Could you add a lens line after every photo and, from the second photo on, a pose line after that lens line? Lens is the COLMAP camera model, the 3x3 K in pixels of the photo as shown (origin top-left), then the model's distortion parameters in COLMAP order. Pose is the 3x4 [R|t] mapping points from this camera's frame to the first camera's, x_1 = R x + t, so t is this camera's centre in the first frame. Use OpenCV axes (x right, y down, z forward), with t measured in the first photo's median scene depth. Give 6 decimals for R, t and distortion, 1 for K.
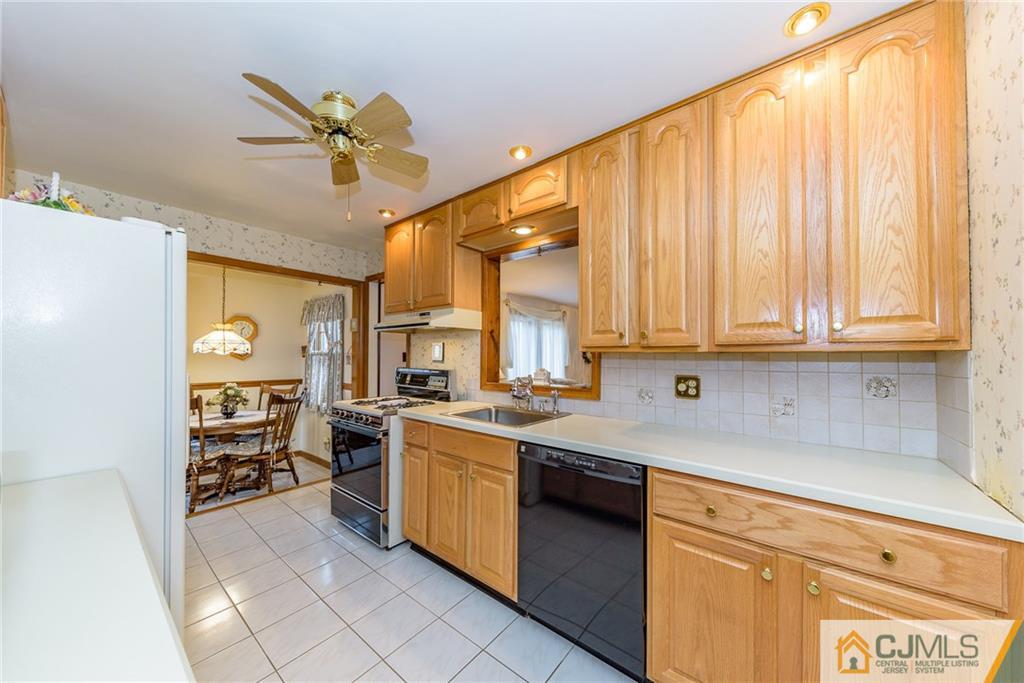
lens RADIAL K [[350.4, 0, 507.9], [0, 350.4, 349.7], [0, 0, 1]] dist [0.004443, -0.000782]
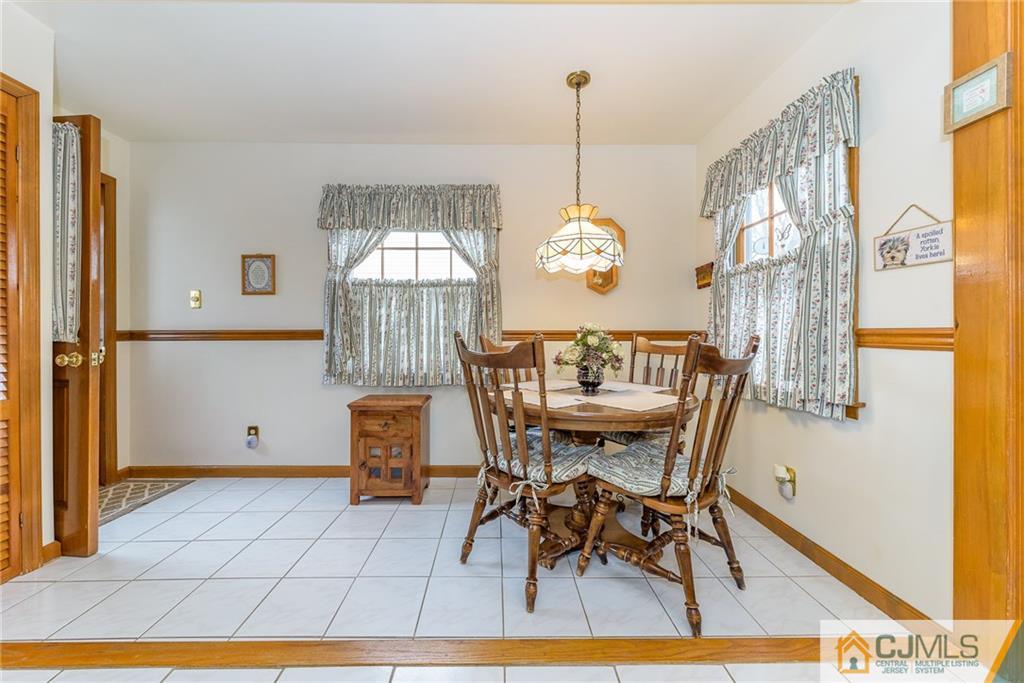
lens RADIAL K [[350.4, 0, 493.6], [0, 350.4, 333.9], [0, 0, 1]] dist [0.004443, -0.000782]
pose [[0.610939, -0.007222, -0.791644, -0.489204], [0.021130, 0.999751, 0.007186, 0.106206], [0.791395, -0.021118, 0.610940, 0.595199]]
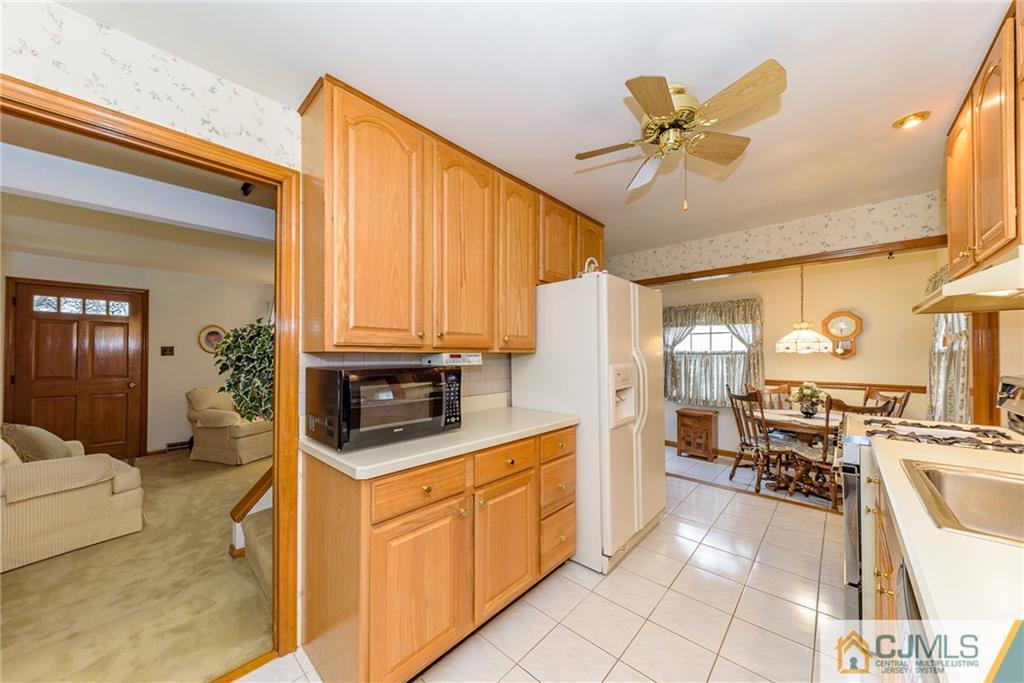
lens RADIAL K [[350.4, 0, 532.2], [0, 350.4, 353.3], [0, 0, 1]] dist [0.004443, -0.000782]
pose [[-0.040602, -0.004992, -0.999163, 0.228070], [0.016673, 0.999845, -0.005673, 0.006037], [0.999036, -0.016890, -0.040512, 0.277703]]
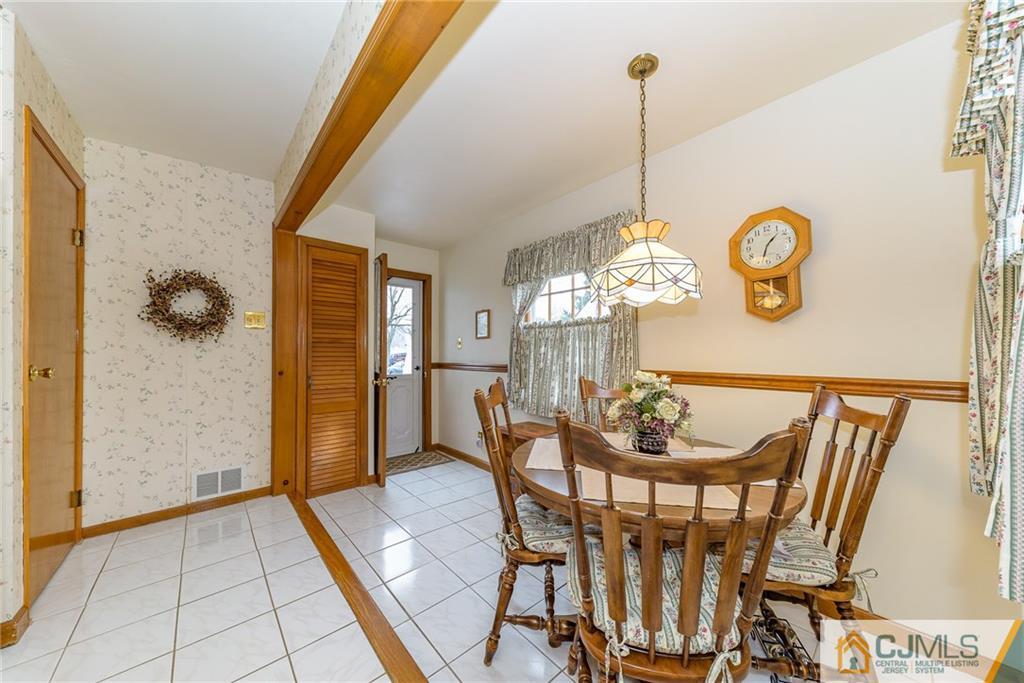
lens RADIAL K [[350.4, 0, 555.4], [0, 350.4, 347.0], [0, 0, 1]] dist [0.004443, -0.000782]
pose [[-0.161552, -0.020838, -0.986644, -0.397204], [0.019703, 0.999510, -0.024336, 0.076409], [0.986668, -0.023371, -0.161062, 0.990871]]
